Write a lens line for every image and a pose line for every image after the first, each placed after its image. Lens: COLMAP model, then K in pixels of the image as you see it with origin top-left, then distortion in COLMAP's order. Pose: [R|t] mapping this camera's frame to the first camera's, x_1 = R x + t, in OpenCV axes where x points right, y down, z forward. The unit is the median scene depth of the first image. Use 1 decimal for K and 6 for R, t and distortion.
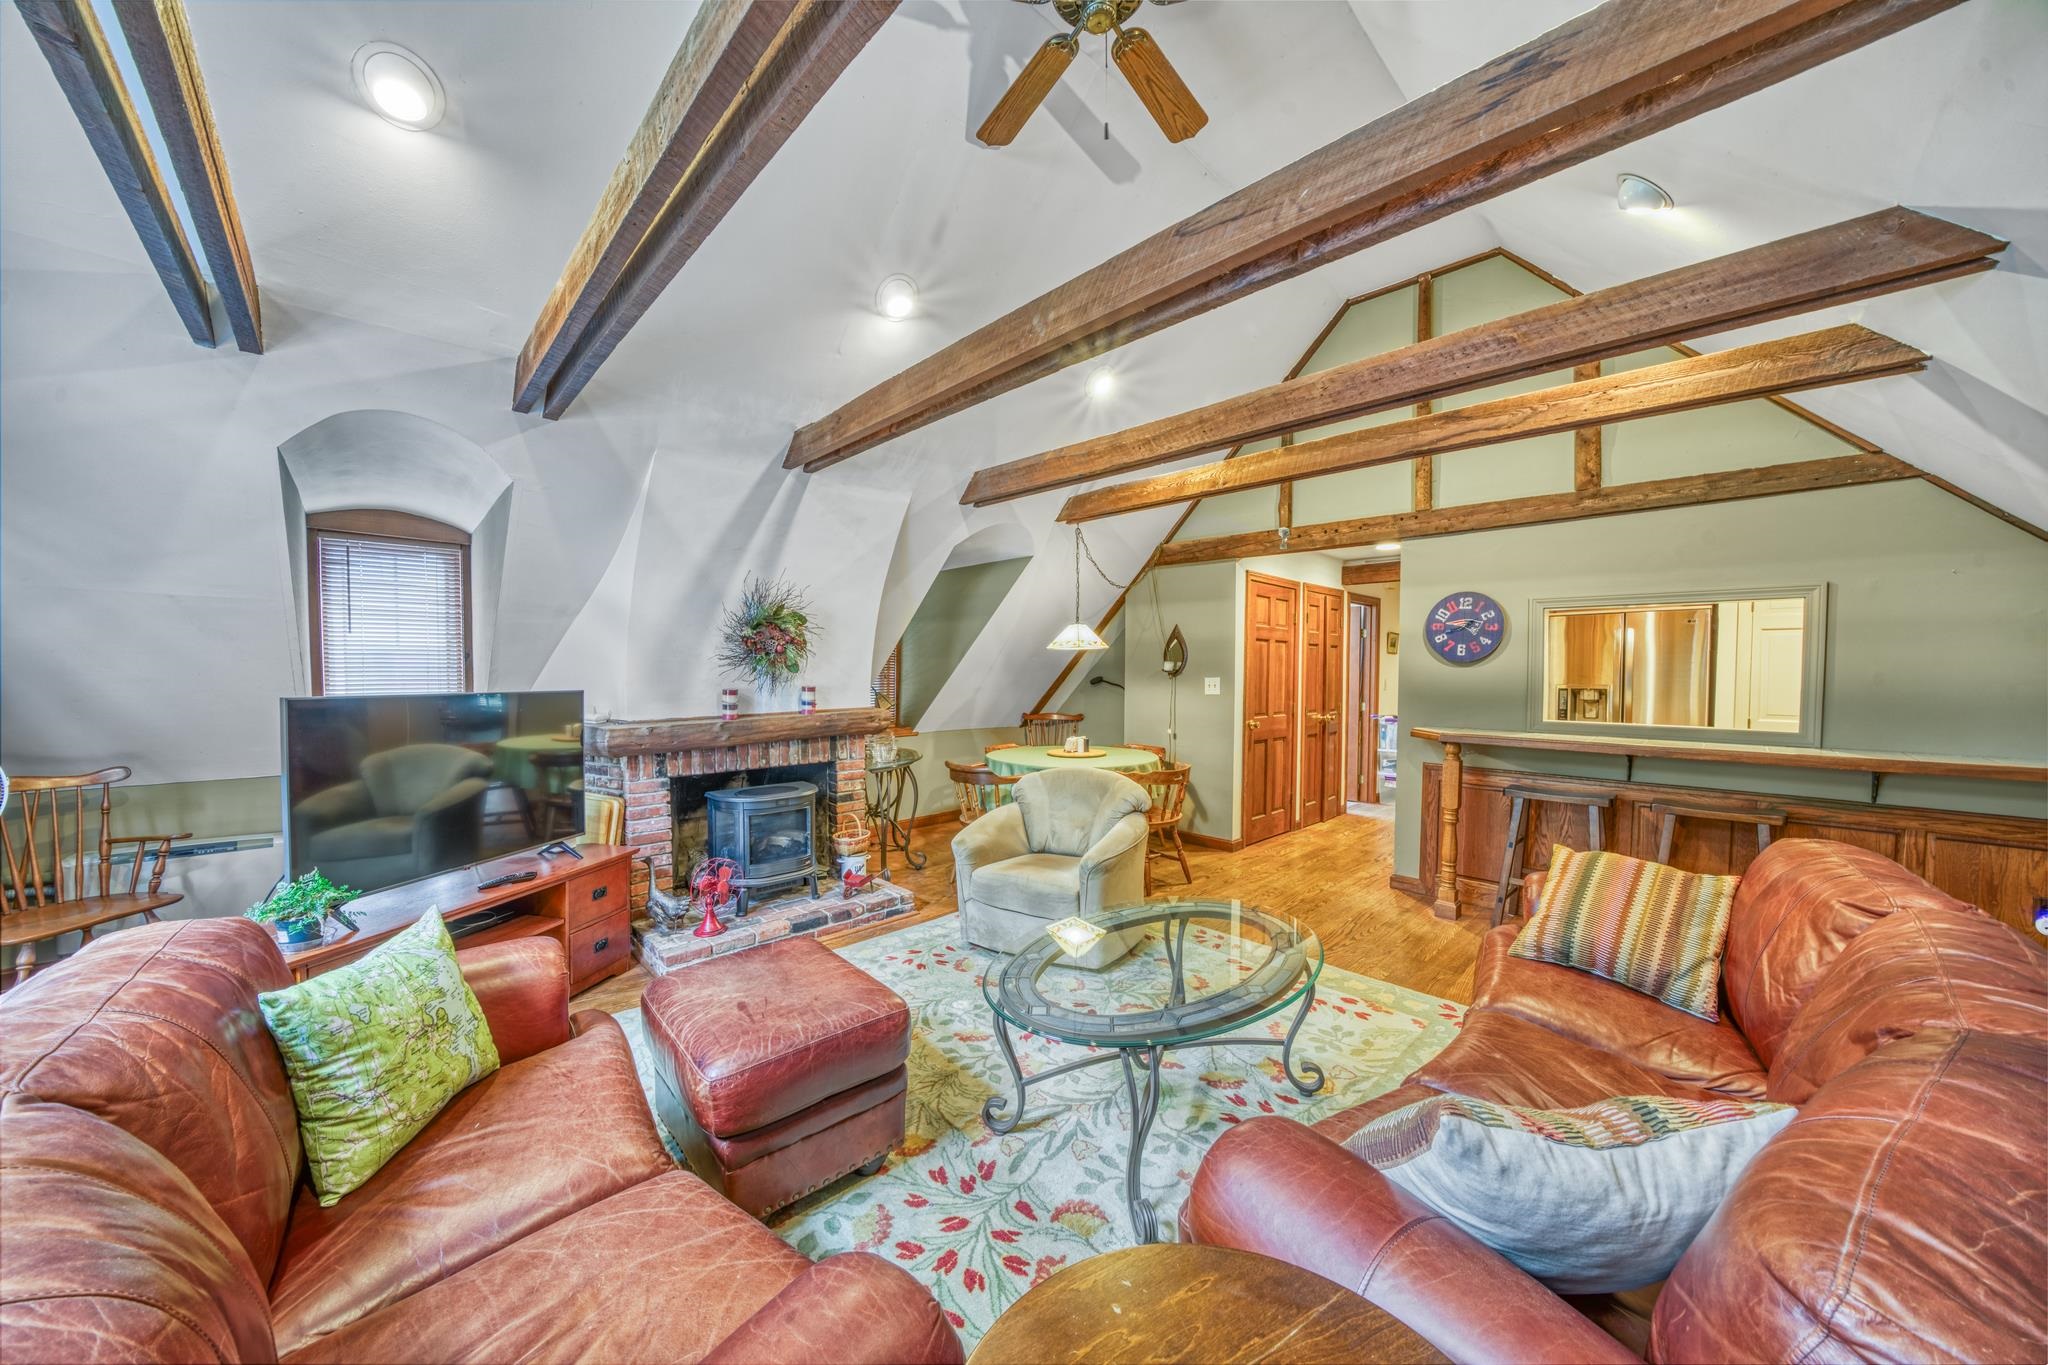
lens RADIAL K [[702.7, 0, 1014.3], [0, 702.7, 685.6], [0, 0, 1]] dist [-0.010377, 0.000344]
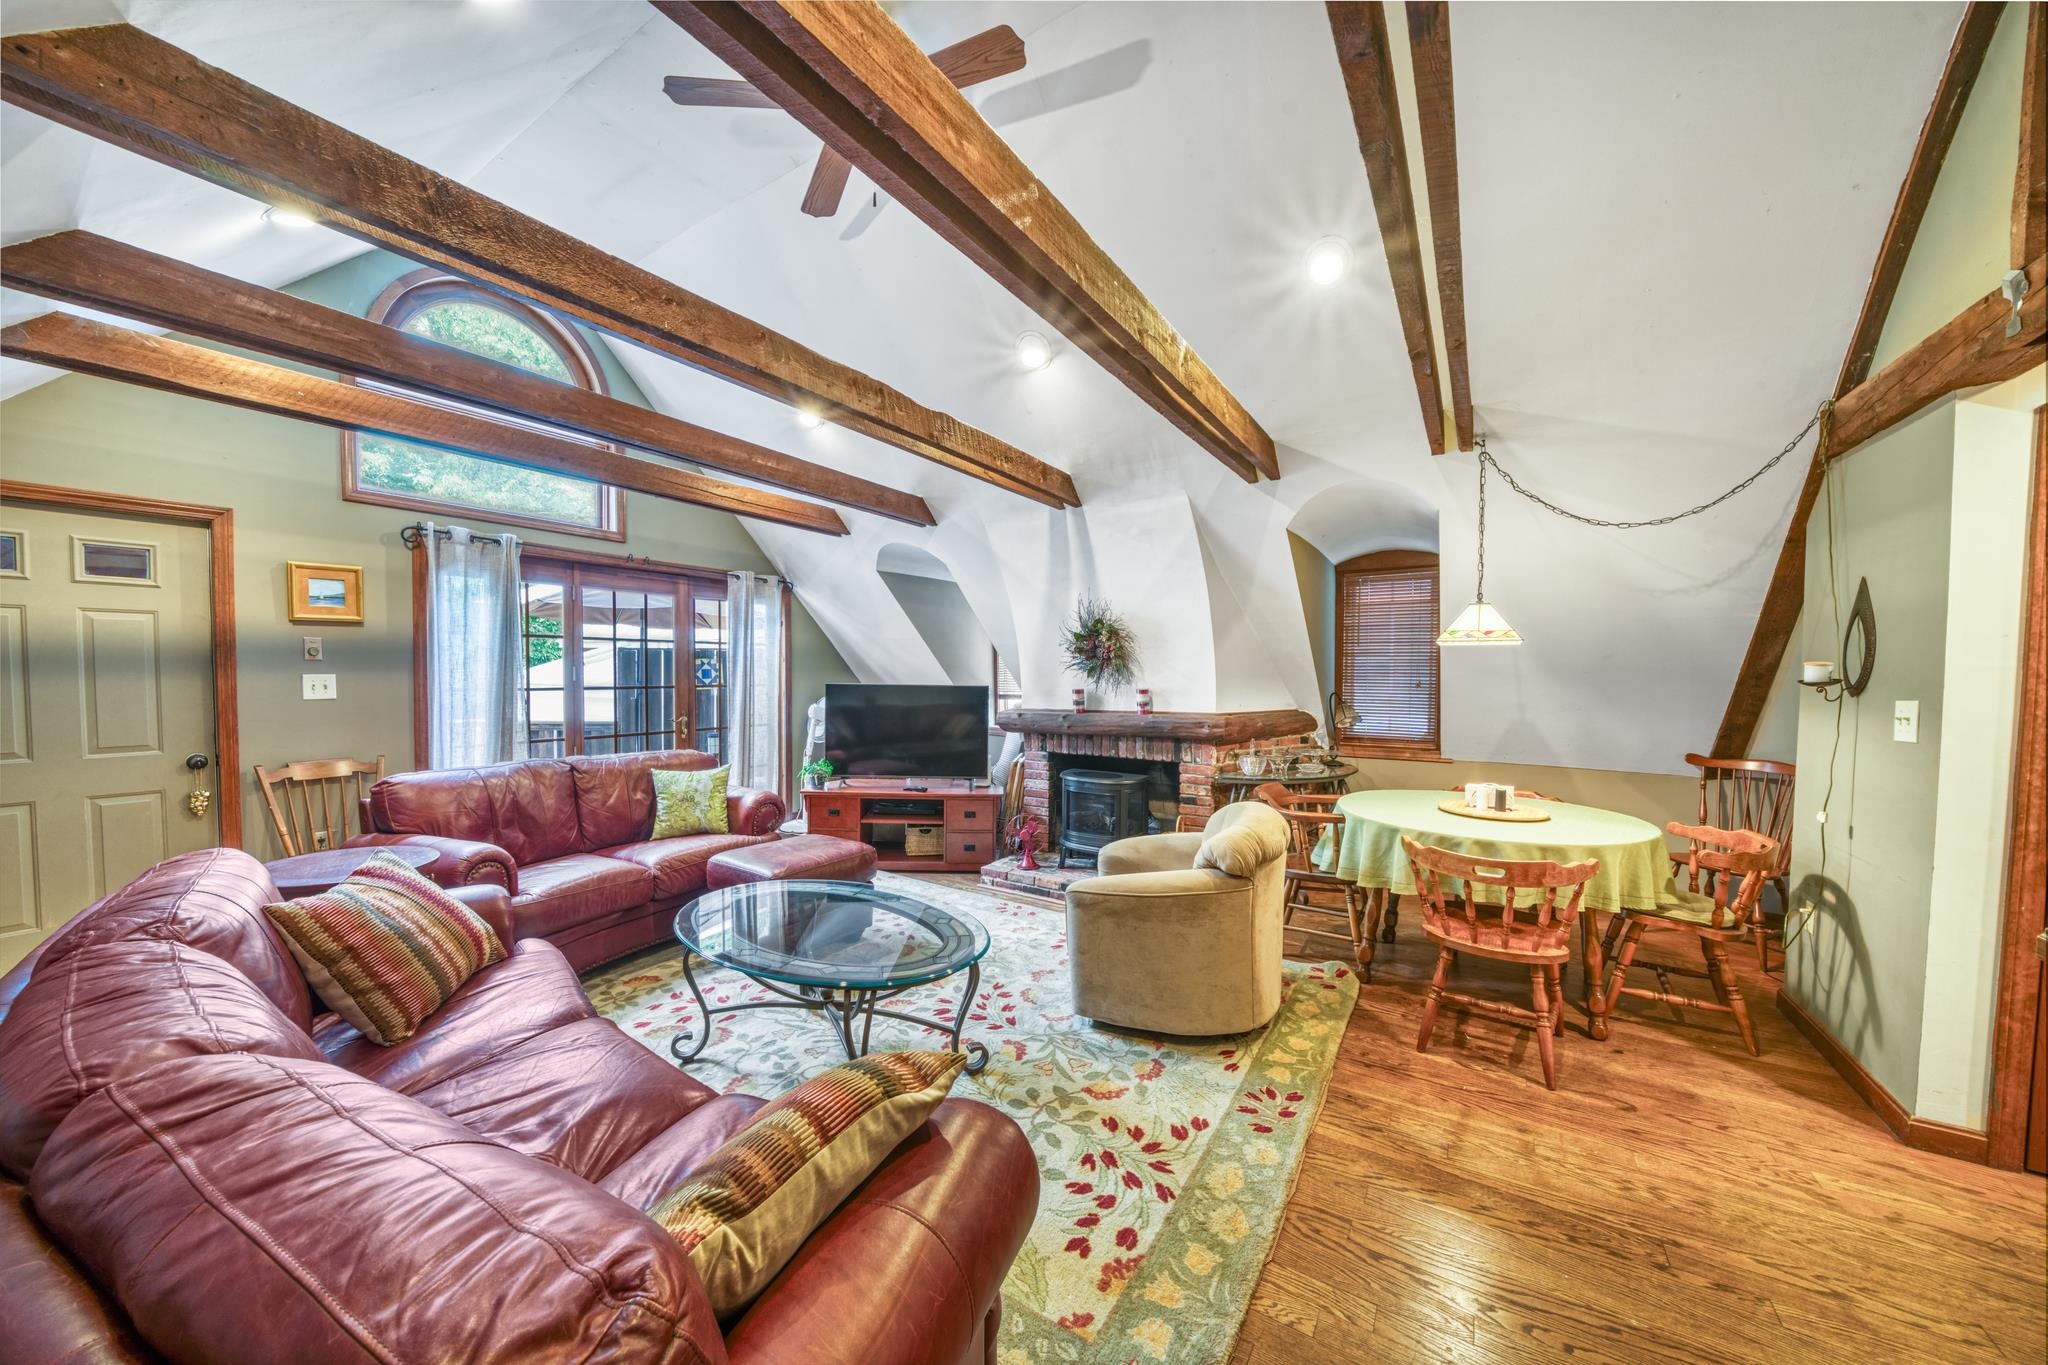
lens RADIAL K [[702.7, 0, 1014.8], [0, 702.7, 686.9], [0, 0, 1]] dist [-0.010377, 0.000344]
pose [[0.236753, 0.025148, -0.971244, 0.810453], [-0.027465, 0.999439, 0.019183, -0.020922], [0.971182, 0.022133, 0.237311, 0.600858]]
